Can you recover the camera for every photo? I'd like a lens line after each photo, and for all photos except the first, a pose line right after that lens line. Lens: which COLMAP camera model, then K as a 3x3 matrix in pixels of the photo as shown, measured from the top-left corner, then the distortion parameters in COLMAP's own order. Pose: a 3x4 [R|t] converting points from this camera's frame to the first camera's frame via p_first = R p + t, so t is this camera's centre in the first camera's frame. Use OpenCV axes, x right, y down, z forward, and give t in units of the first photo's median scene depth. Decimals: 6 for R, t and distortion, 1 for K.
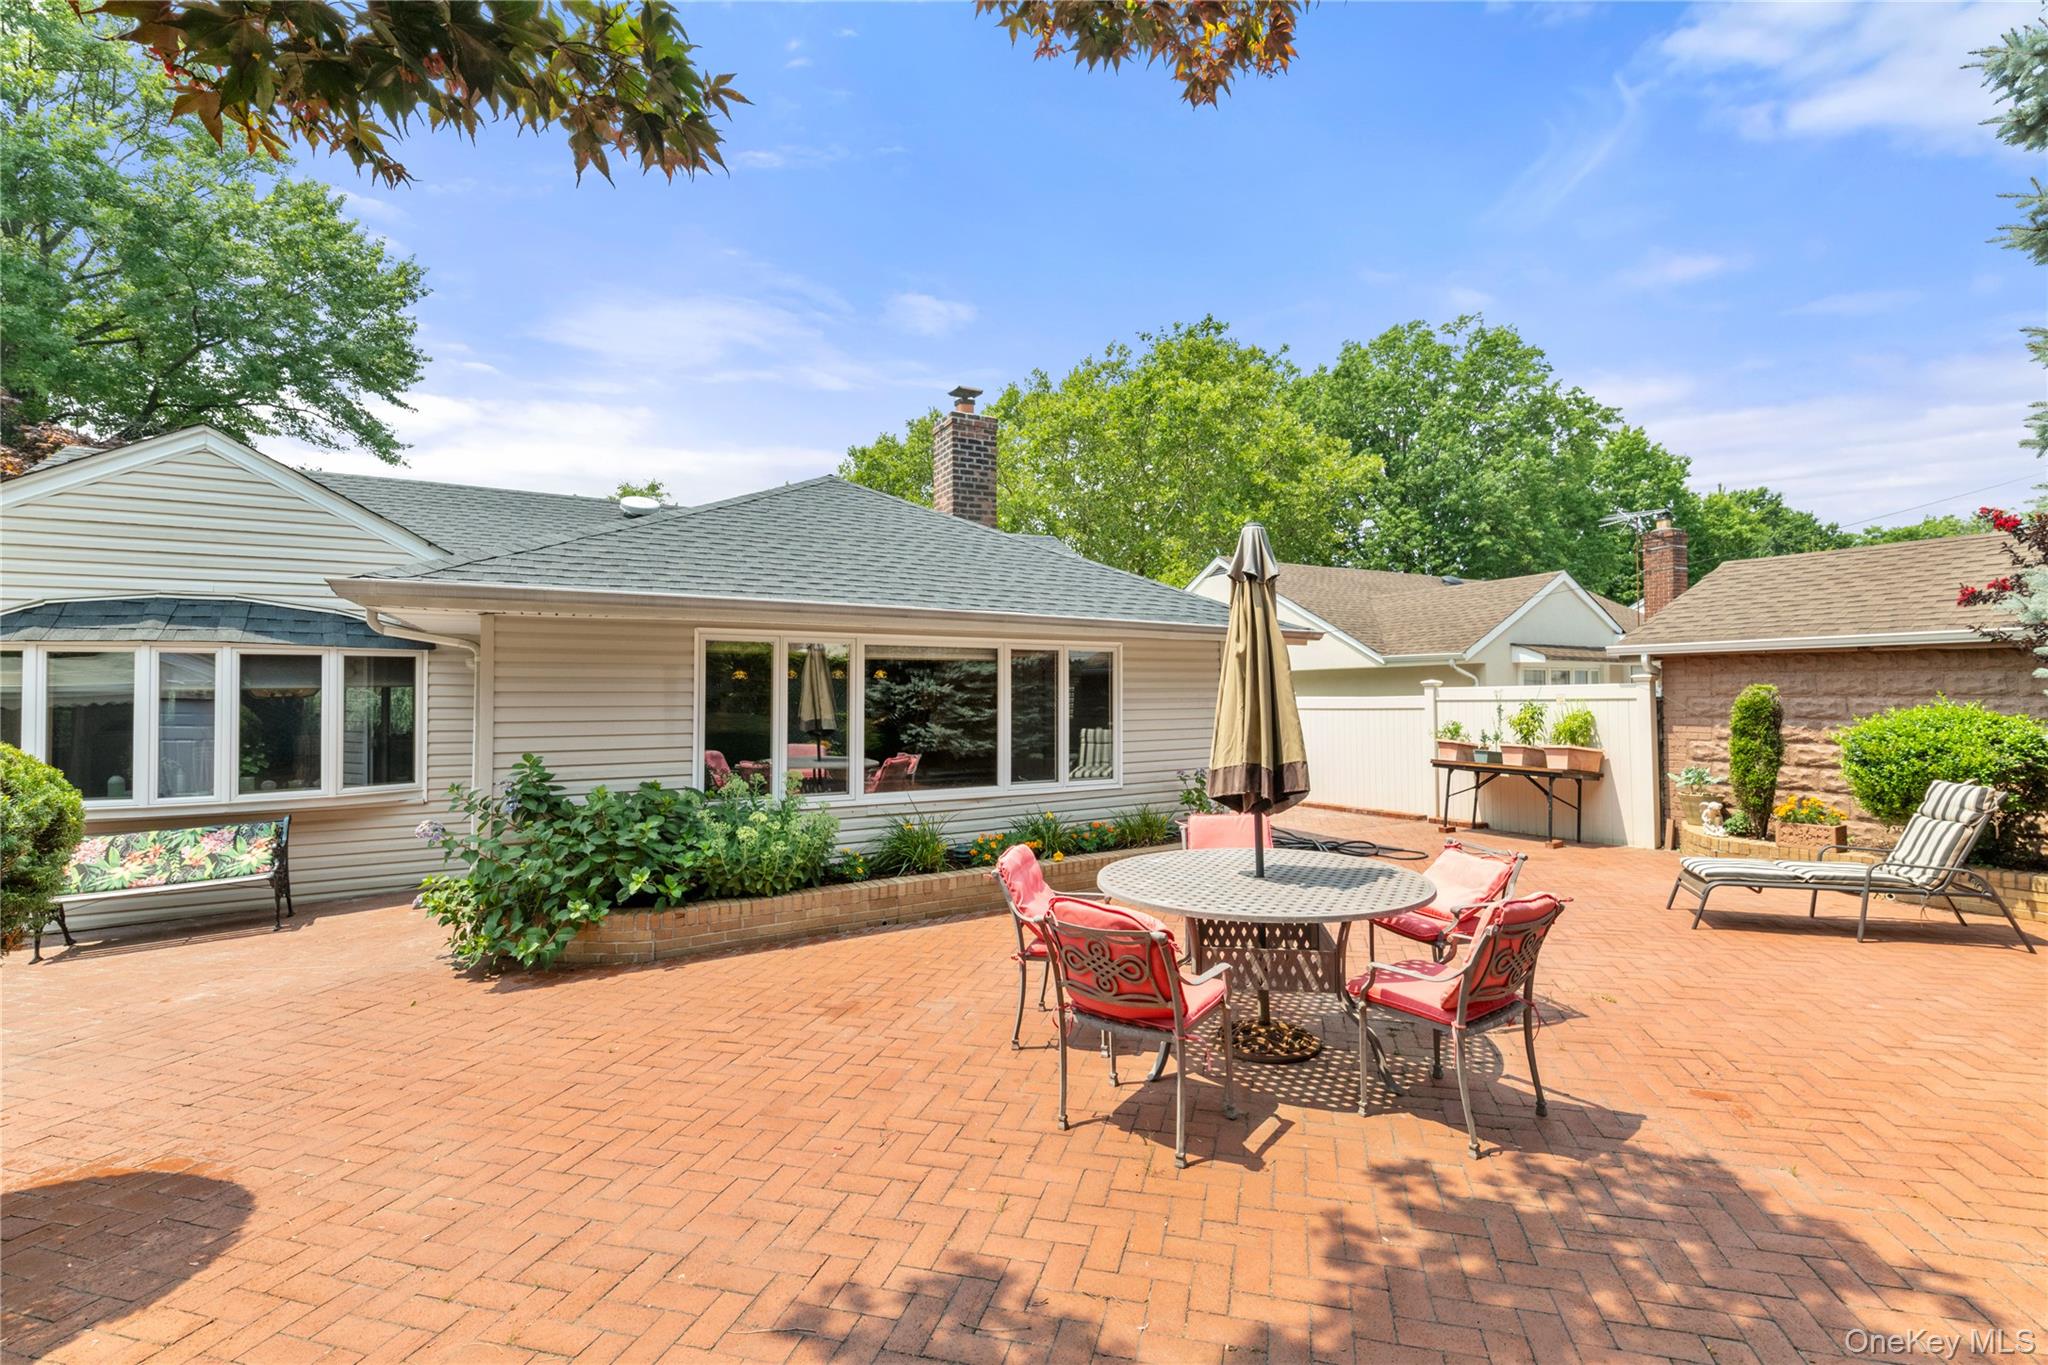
lens RADIAL K [[878.9, 0, 1071.7], [0, 878.9, 676.2], [0, 0, 1]] dist [0.000309, -0.000179]
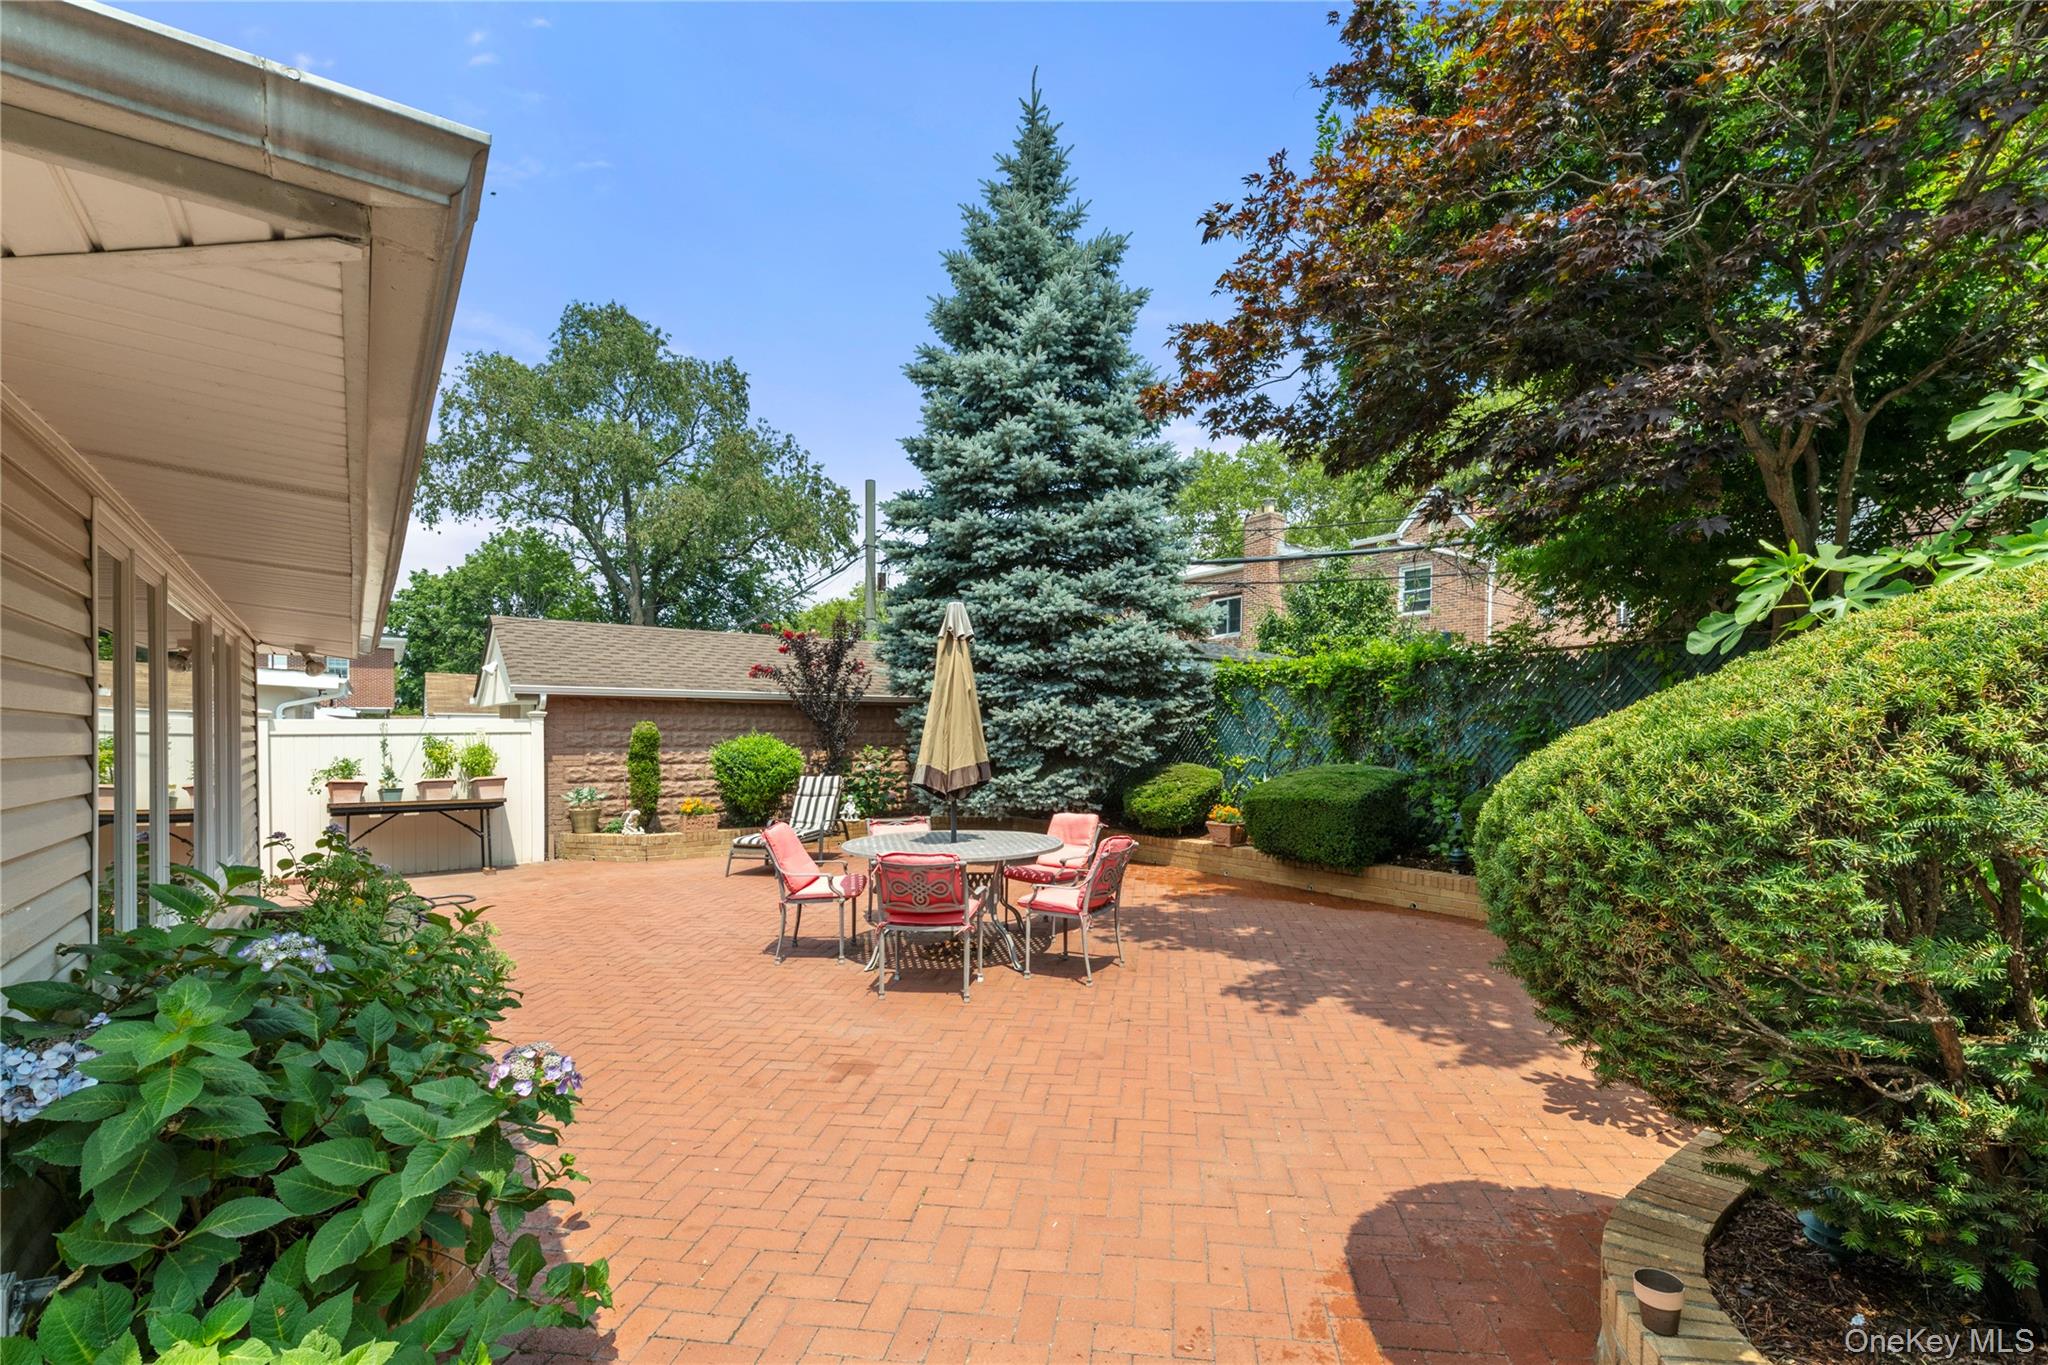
lens RADIAL K [[878.9, 0, 1071.7], [0, 878.9, 676.2], [0, 0, 1]] dist [0.000309, -0.000179]
pose [[-0.136519, 0.074884, 0.987803, -1.243811], [-0.018634, 0.996768, -0.078139, 0.059335], [-0.990462, -0.029075, -0.134683, 0.963555]]
